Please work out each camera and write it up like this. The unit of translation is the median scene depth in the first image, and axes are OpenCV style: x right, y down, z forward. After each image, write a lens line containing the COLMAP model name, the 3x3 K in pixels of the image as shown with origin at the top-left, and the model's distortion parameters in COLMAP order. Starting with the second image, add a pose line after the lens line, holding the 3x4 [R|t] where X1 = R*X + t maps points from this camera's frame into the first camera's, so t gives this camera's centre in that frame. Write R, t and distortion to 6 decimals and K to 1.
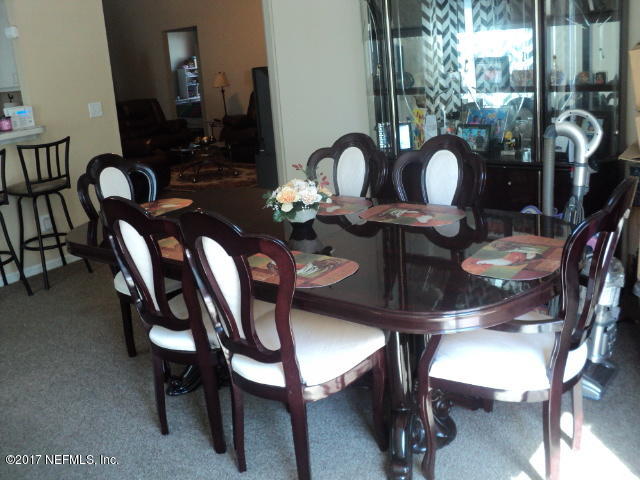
lens RADIAL K [[666.0, 0, 320.0], [0, 666.0, 240.0], [0, 0, 1]] dist [-0.204352, 0.262665]
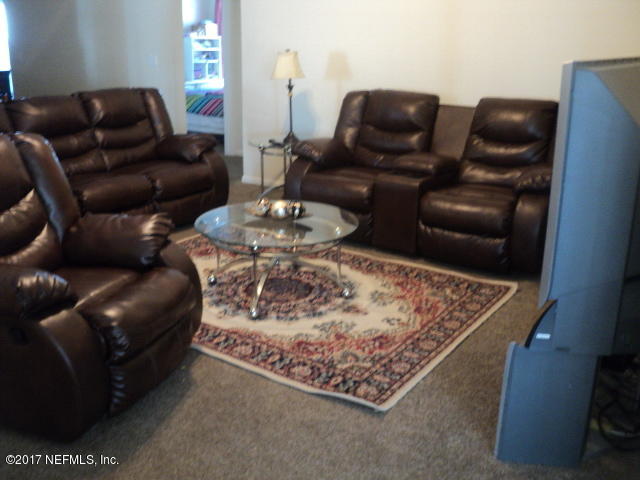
lens RADIAL K [[666.0, 0, 320.0], [0, 666.0, 240.0], [0, 0, 1]] dist [-0.204352, 0.262665]
pose [[0.996069, 0.074683, 0.047640, -0.415296], [-0.075925, 0.996805, 0.024802, -0.358428], [-0.045635, -0.028321, 0.998557, 1.414067]]
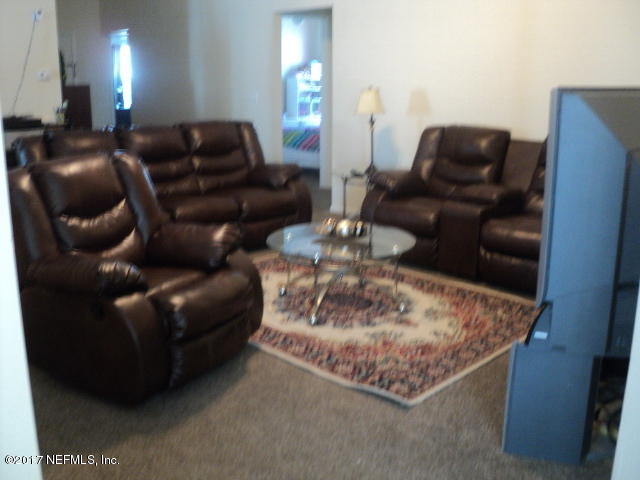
lens RADIAL K [[666.0, 0, 320.0], [0, 666.0, 240.0], [0, 0, 1]] dist [-0.204352, 0.262665]
pose [[0.985583, 0.111416, -0.127329, -0.322186], [-0.114977, 0.993147, -0.020951, -0.326763], [0.124122, 0.035289, 0.991639, 1.314700]]
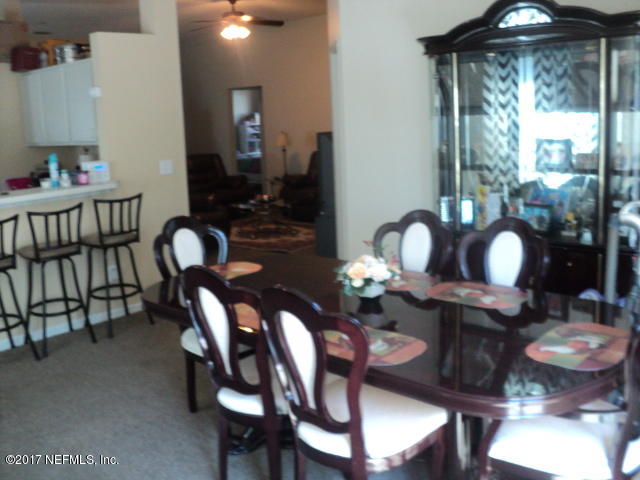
lens RADIAL K [[666.0, 0, 320.0], [0, 666.0, 240.0], [0, 0, 1]] dist [-0.204352, 0.262665]
pose [[0.995906, 0.051718, -0.074134, -0.025289], [-0.057688, 0.995061, -0.080779, -0.020488], [0.069590, 0.084725, 0.993971, -0.036286]]
